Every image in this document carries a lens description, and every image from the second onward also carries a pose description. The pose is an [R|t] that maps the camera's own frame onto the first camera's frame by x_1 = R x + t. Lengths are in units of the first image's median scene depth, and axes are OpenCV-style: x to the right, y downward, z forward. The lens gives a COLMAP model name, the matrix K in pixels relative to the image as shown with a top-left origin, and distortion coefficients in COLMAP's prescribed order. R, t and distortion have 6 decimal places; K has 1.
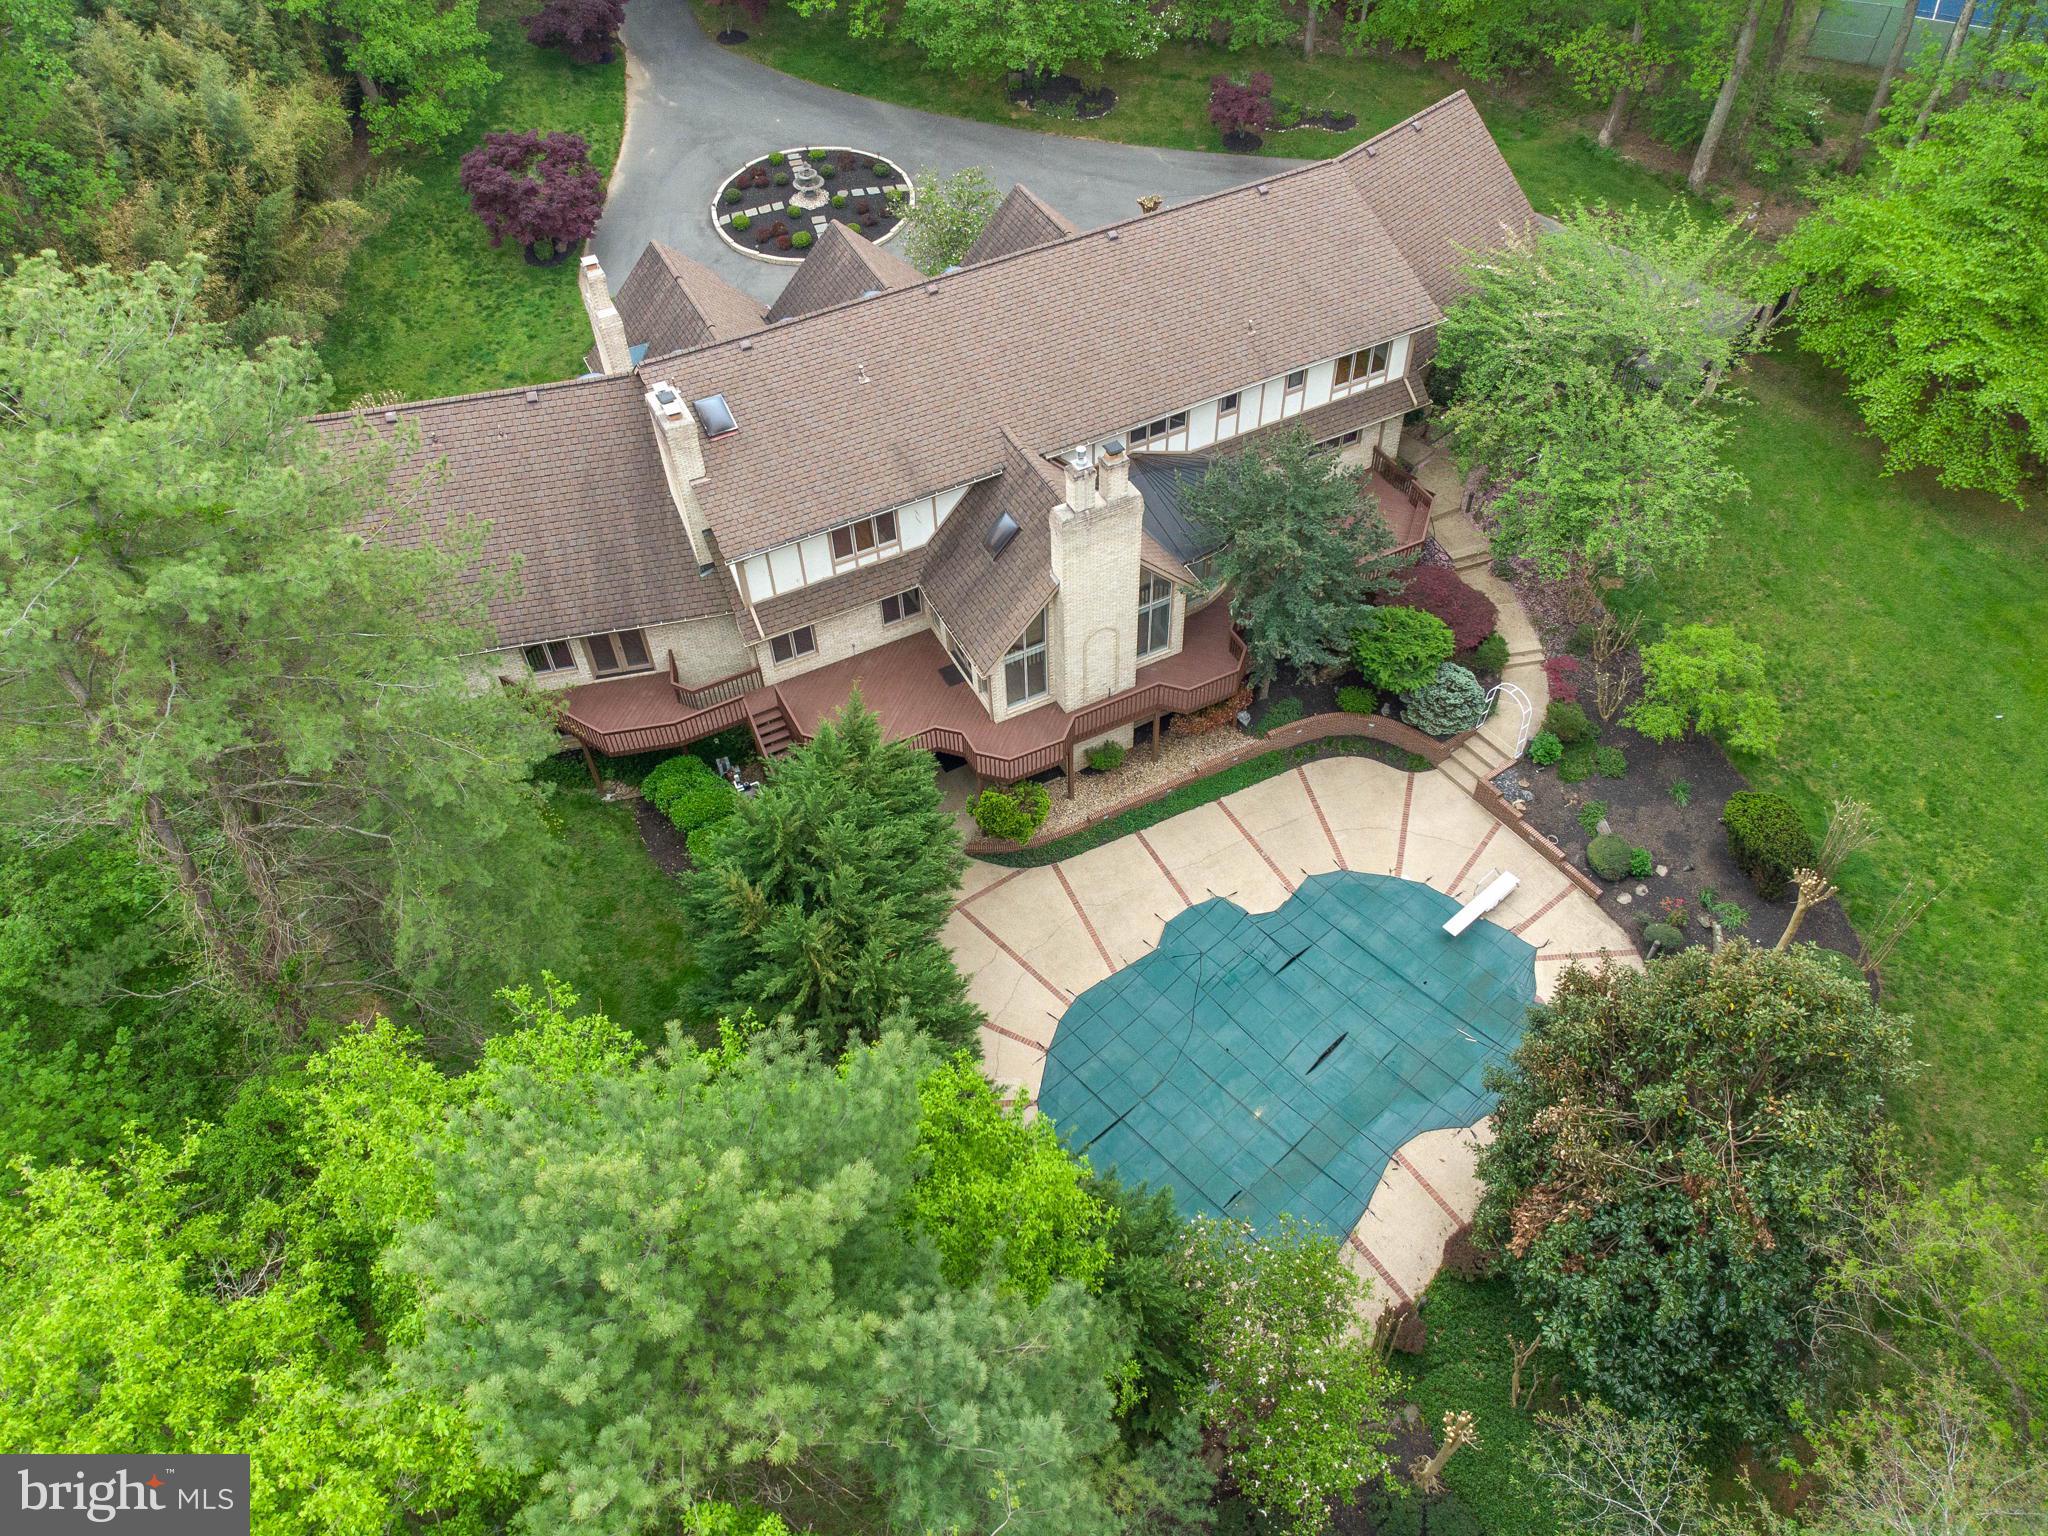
lens RADIAL K [[1422.9, 0, 1024.0], [0, 1422.9, 768.0], [0, 0, 1]] dist [0.024481, 0.000894]
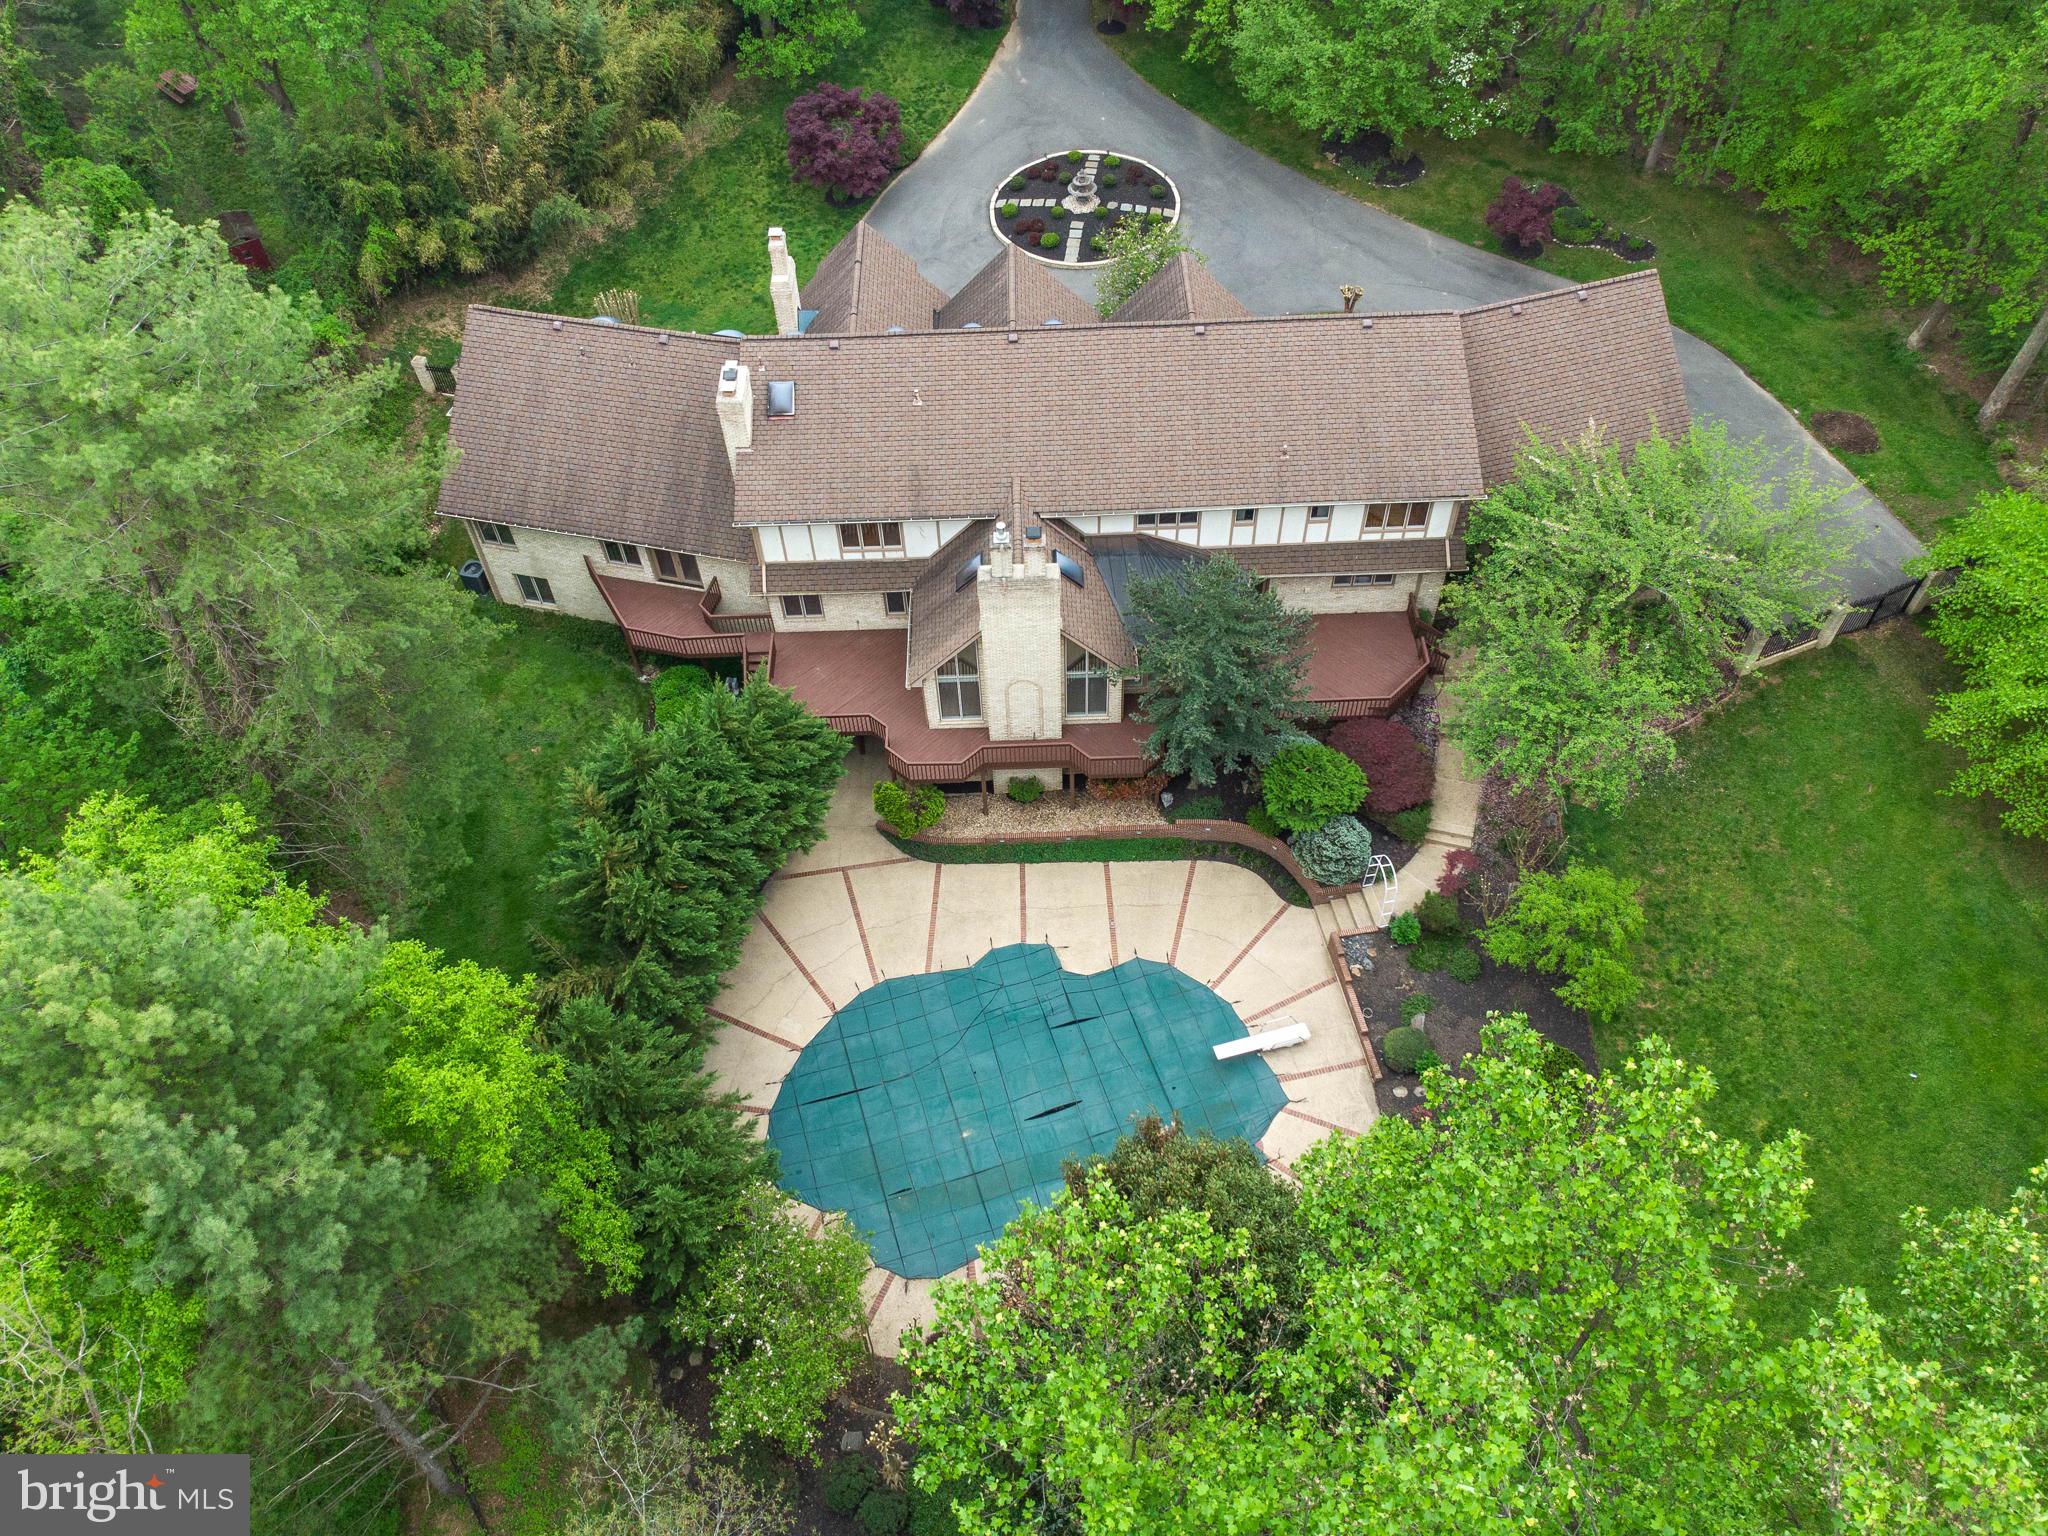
lens RADIAL K [[1422.9, 0, 1024.0], [0, 1422.9, 768.0], [0, 0, 1]] dist [0.024481, 0.000894]
pose [[0.906253, 0.338972, -0.252592, 0.334314], [-0.326119, 0.940795, 0.092468, -0.127141], [0.268982, -0.001425, 0.963144, -0.061826]]
